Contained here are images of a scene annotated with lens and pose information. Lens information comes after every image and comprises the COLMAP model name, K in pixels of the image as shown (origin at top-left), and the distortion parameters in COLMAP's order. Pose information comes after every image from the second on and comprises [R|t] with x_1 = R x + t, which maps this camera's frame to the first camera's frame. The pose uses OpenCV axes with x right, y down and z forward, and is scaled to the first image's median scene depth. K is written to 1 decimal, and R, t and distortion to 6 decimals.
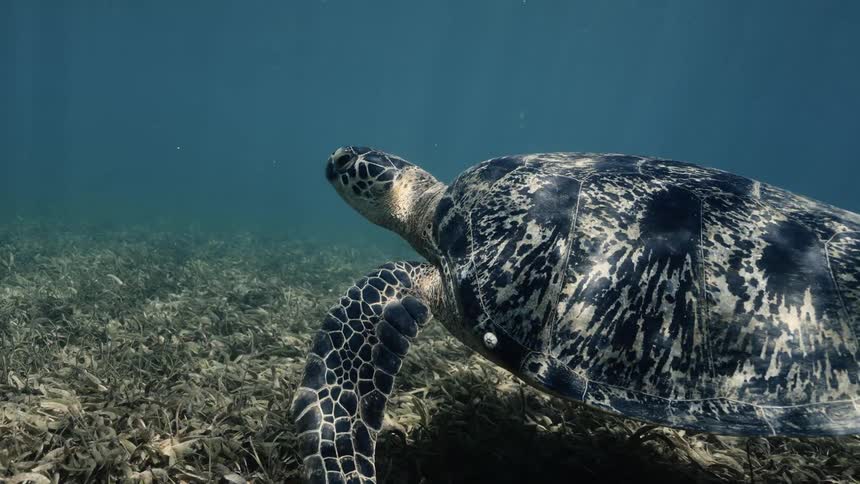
lens RADIAL K [[719.1, 0, 430.0], [0, 719.1, 242.0], [0, 0, 1]] dist [0.003253, 0.000360]
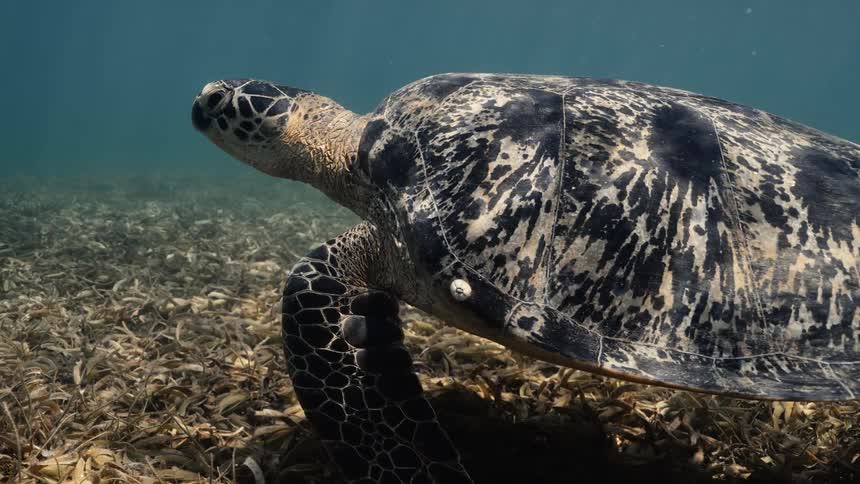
lens RADIAL K [[719.1, 0, 430.0], [0, 719.1, 242.0], [0, 0, 1]] dist [0.003253, 0.000360]
pose [[0.972954, 0.021813, 0.229965, -0.120000], [-0.014668, 0.999356, -0.032734, 0.117583], [-0.230531, 0.028475, 0.972648, 0.309334]]
